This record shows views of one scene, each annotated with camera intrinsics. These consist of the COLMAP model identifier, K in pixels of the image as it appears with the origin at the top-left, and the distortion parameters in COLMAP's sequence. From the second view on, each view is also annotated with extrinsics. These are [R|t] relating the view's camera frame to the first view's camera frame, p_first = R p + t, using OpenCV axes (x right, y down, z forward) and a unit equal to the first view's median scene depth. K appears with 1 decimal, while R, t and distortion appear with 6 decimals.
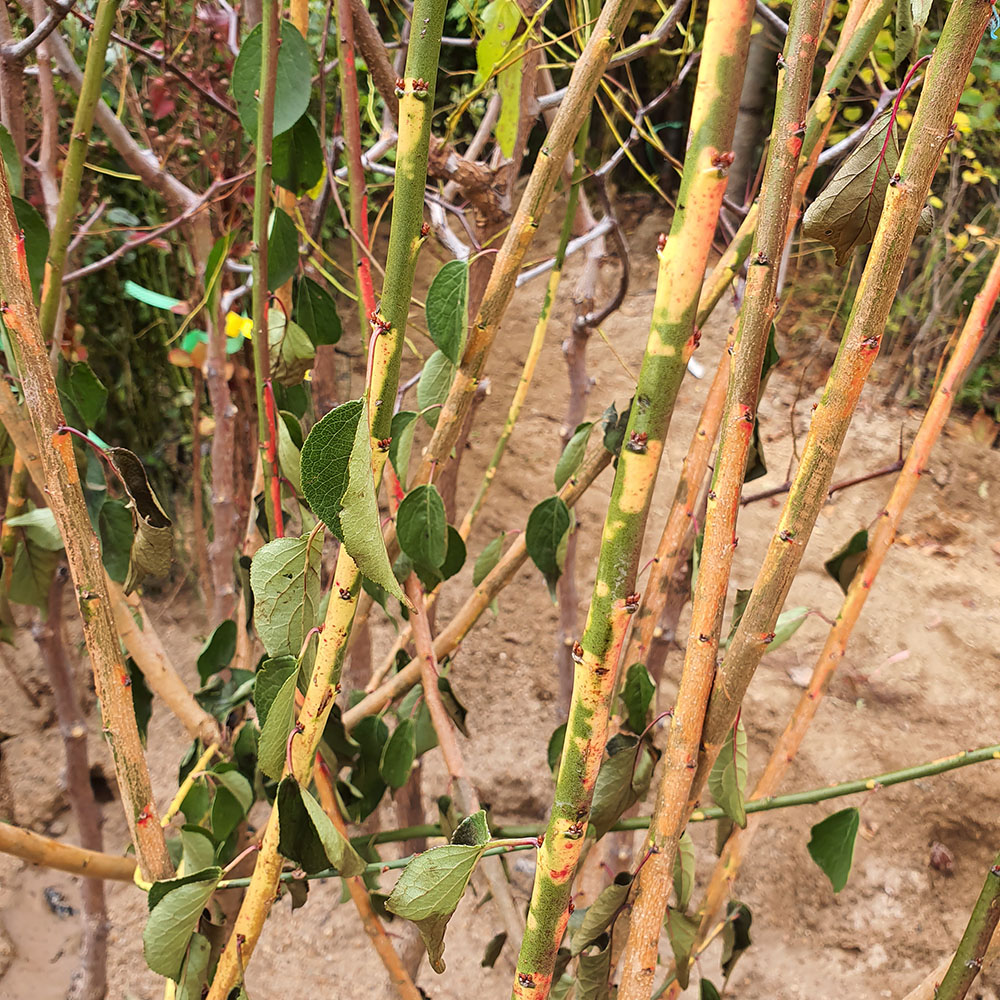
lens RADIAL K [[1002.1, 0, 500.0], [0, 1002.1, 500.0], [0, 0, 1]] dist [0.017986, 0.012043]
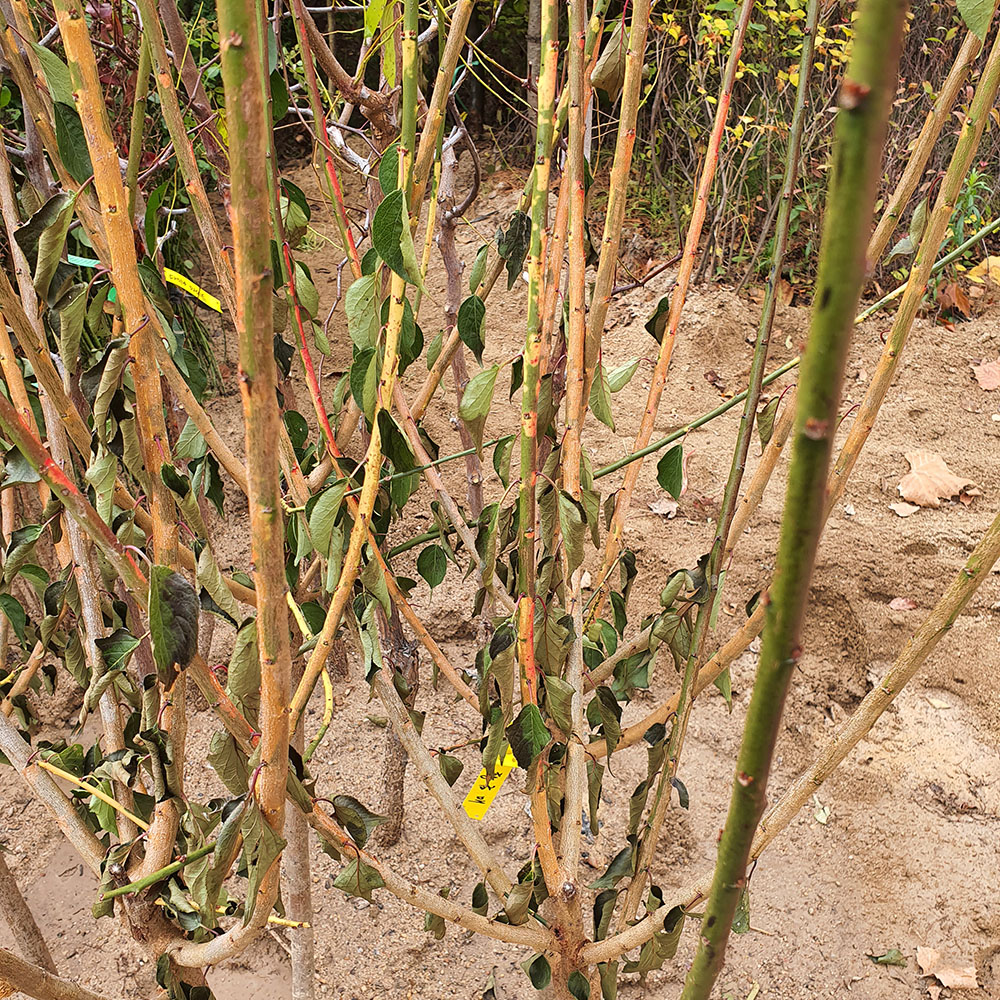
lens RADIAL K [[996.3, 0, 476.6], [0, 996.3, 497.8], [0, 0, 1]] dist [0.226234, -0.471580]
pose [[0.978480, -0.172938, 0.112557, -0.183395], [0.169056, 0.984657, 0.043241, 0.256668], [-0.118308, -0.023282, 0.992704, -0.628737]]
